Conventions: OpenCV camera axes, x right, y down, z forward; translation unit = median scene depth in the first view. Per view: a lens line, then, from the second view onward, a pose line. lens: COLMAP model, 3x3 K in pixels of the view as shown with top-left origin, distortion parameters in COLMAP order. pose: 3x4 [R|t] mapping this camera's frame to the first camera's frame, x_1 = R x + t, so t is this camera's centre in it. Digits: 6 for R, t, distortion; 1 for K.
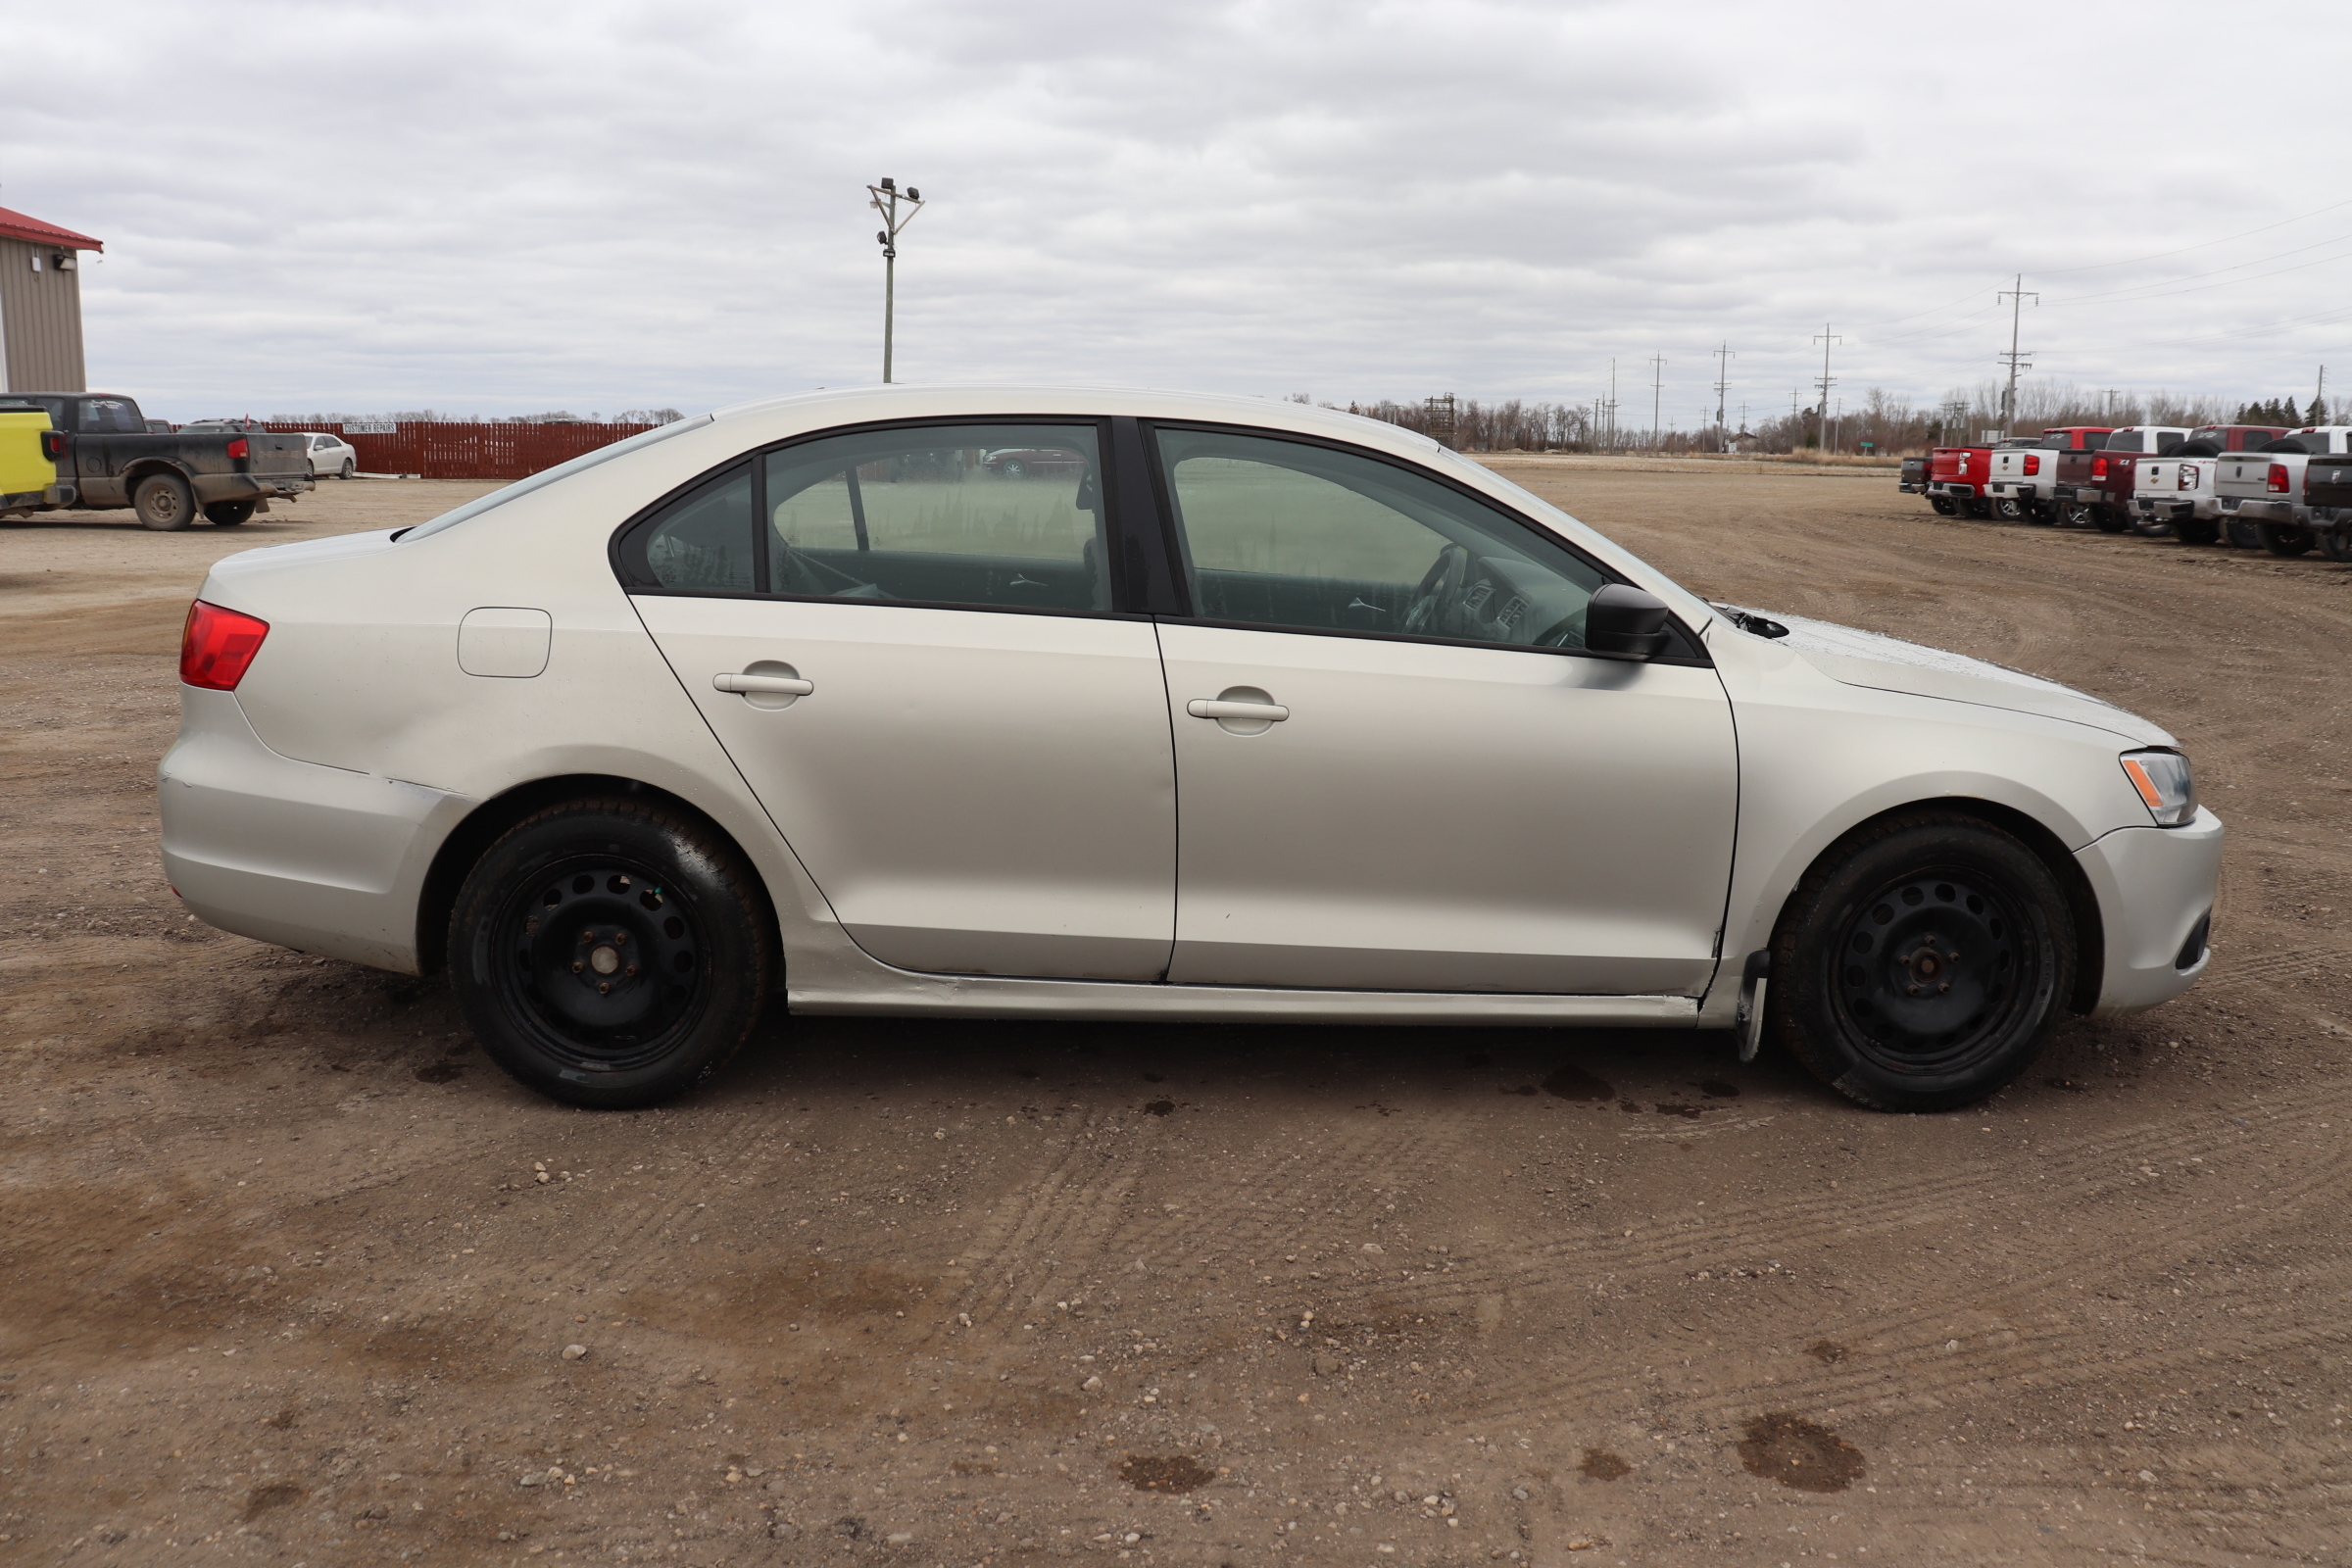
lens RADIAL K [[1939.7, 0, 1176.0], [0, 1939.7, 784.0], [0, 0, 1]] dist [-0.168143, 0.148775]
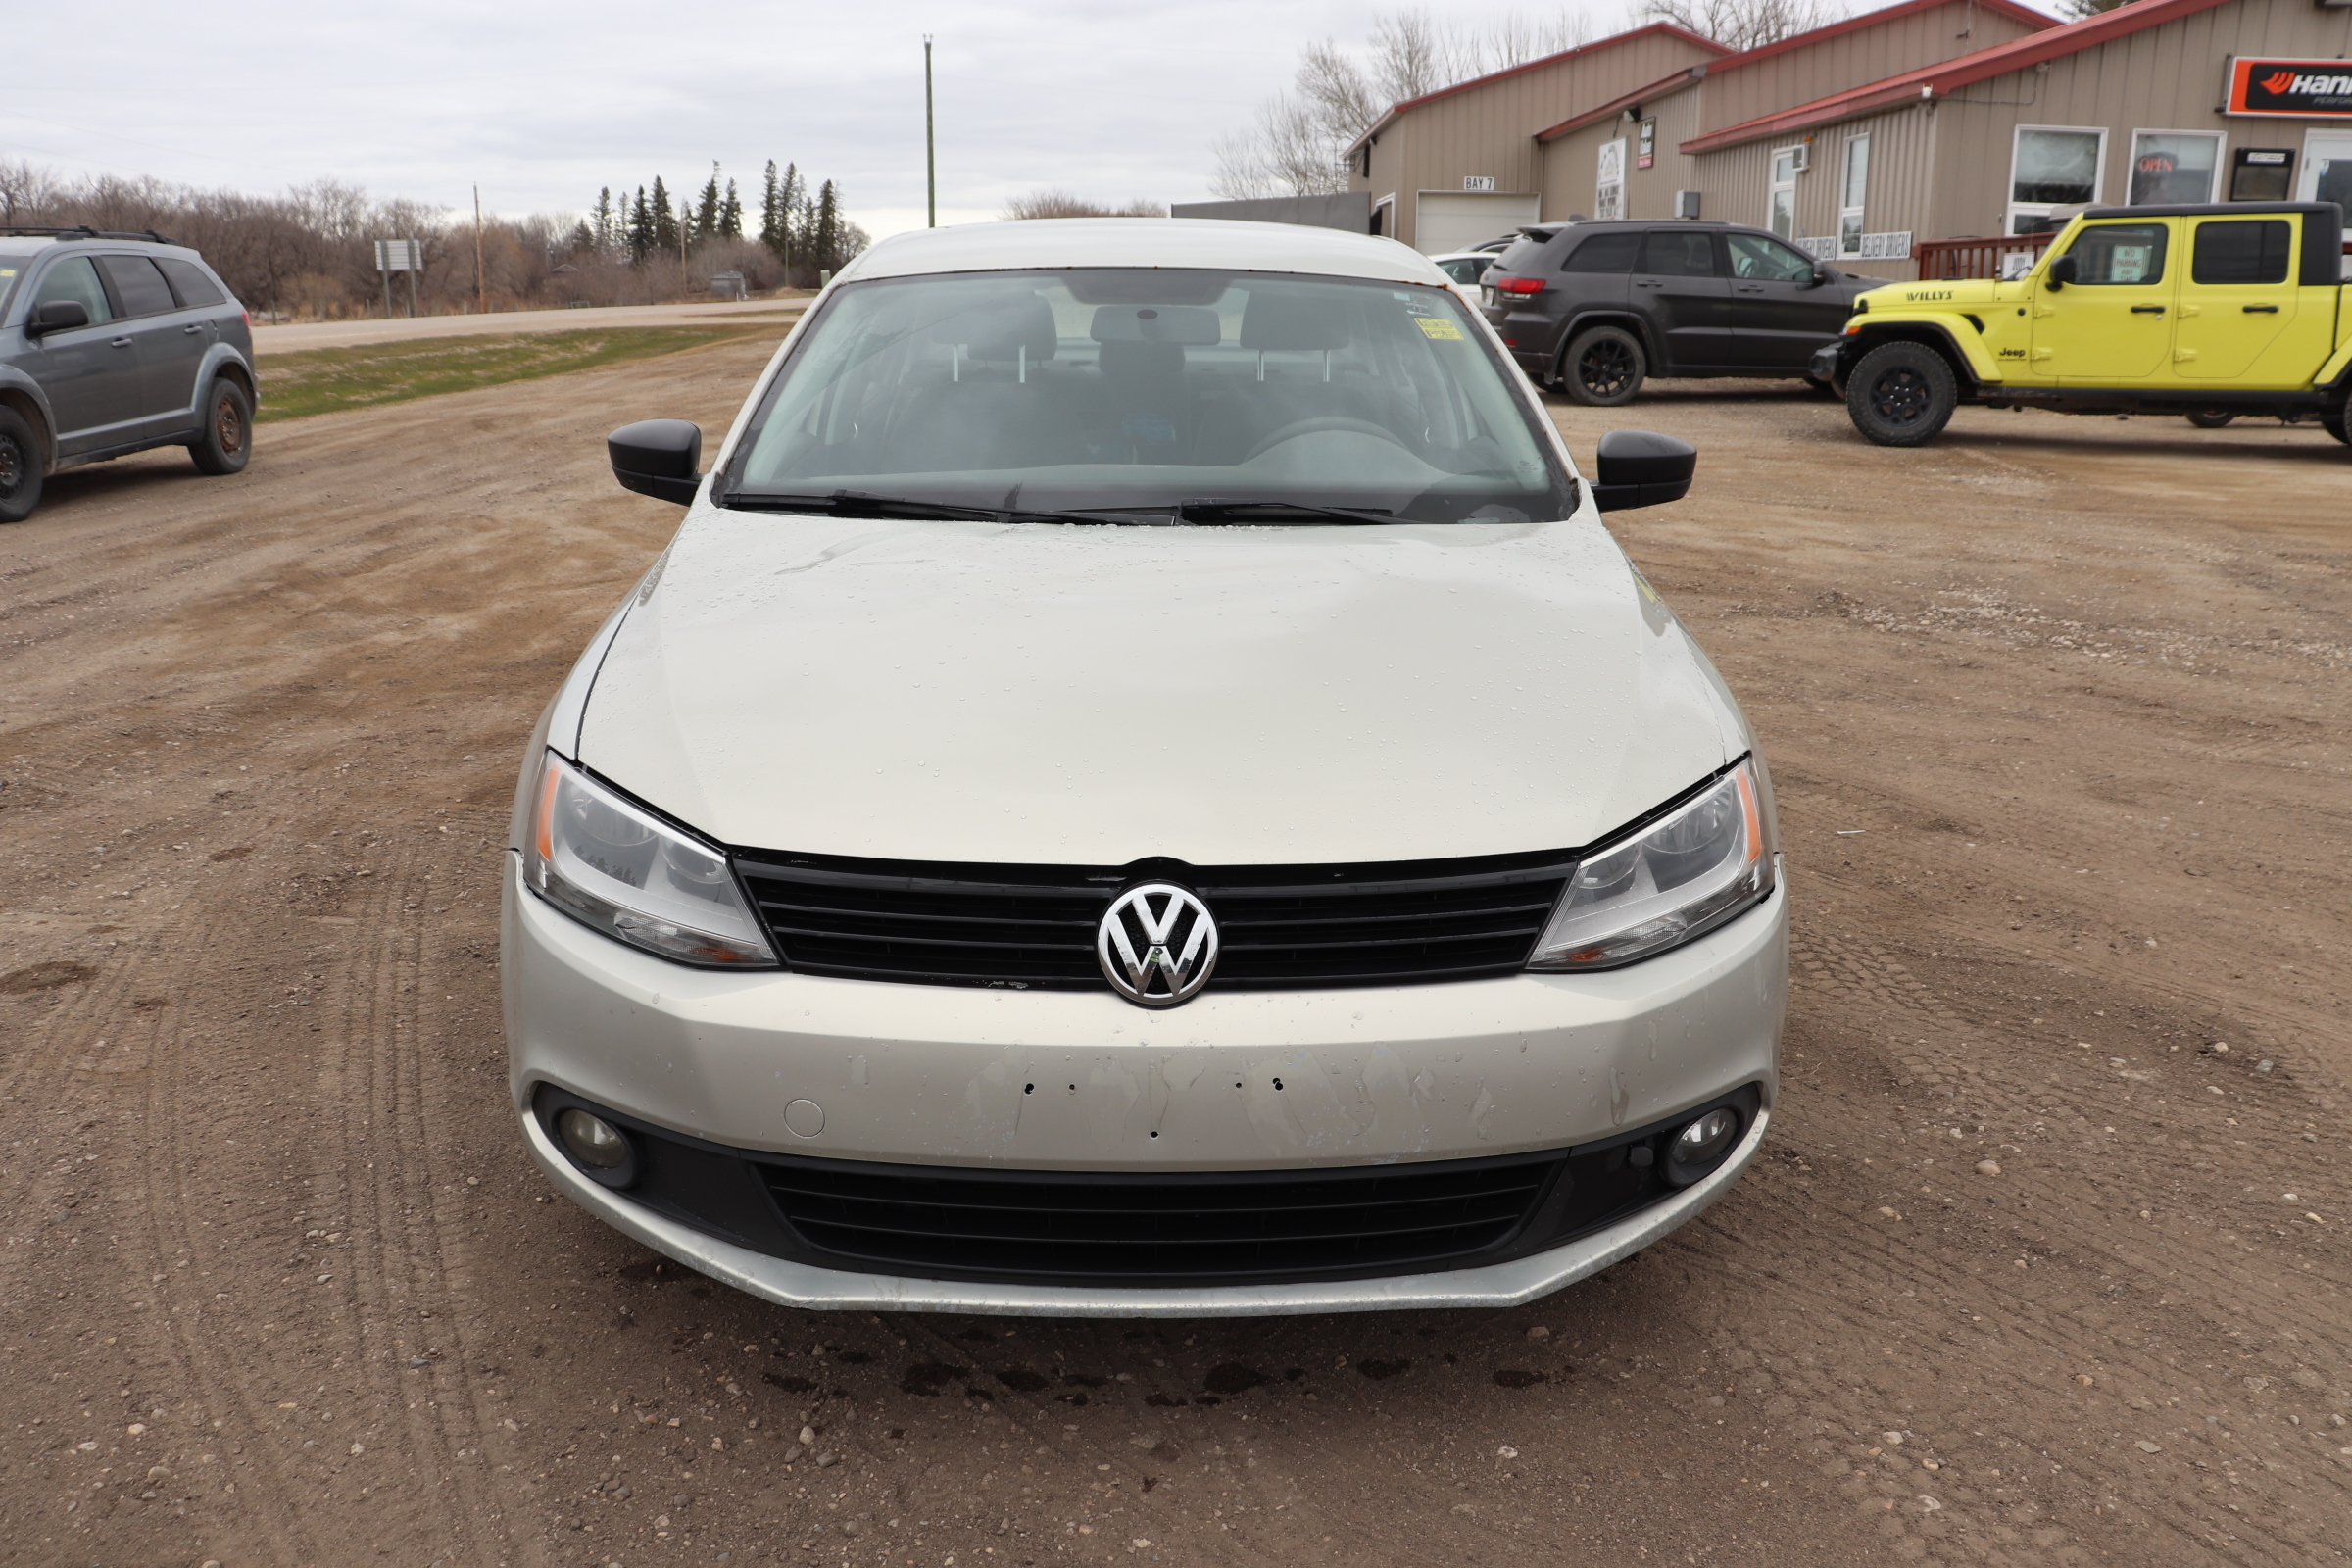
lens RADIAL K [[1929.3, 0, 1184.7], [0, 1929.3, 784.7], [0, 0, 1]] dist [-0.169204, 0.154614]
pose [[0.004486, 0.244925, -0.969532, 0.204995], [-0.186018, 0.952823, 0.239844, -0.035612], [0.982536, 0.179274, 0.049835, 0.215757]]
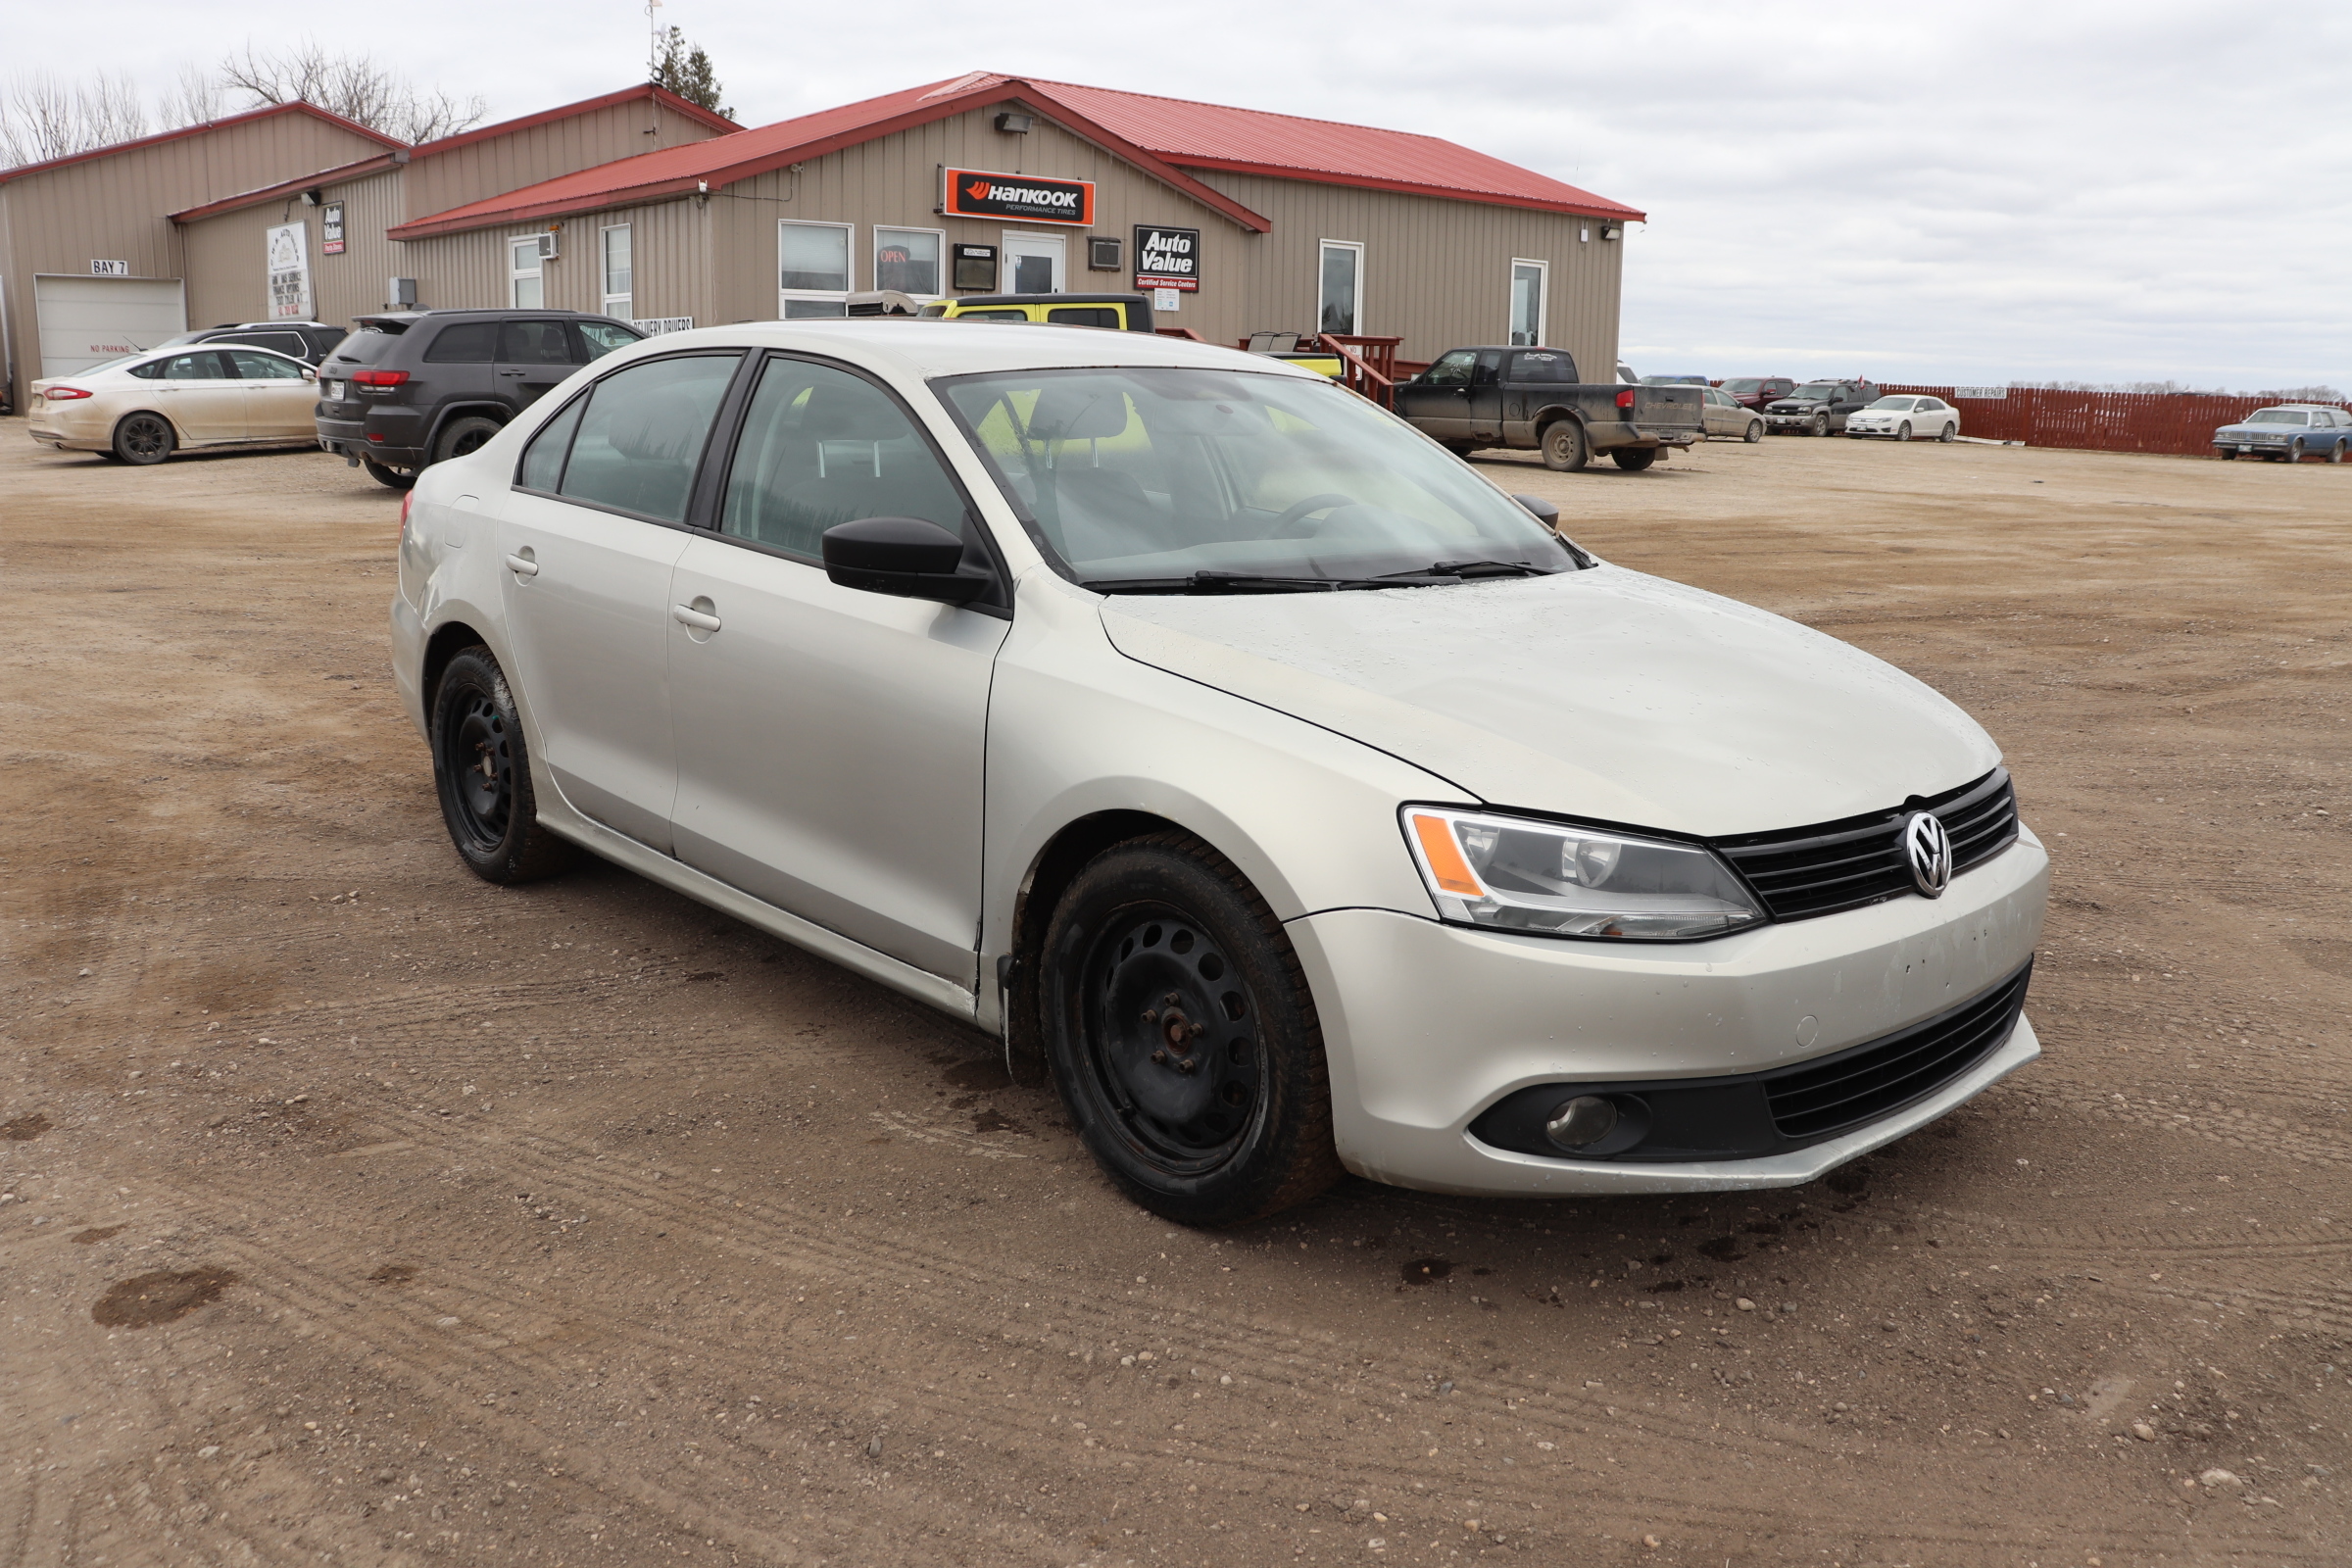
lens RADIAL K [[1929.3, 0, 1184.7], [0, 1929.3, 784.7], [0, 0, 1]] dist [-0.169204, 0.154614]
pose [[0.656389, 0.154144, -0.738507, 0.177089], [-0.140725, 0.986740, 0.080879, -0.012404], [0.741181, 0.050839, 0.669377, 0.086700]]
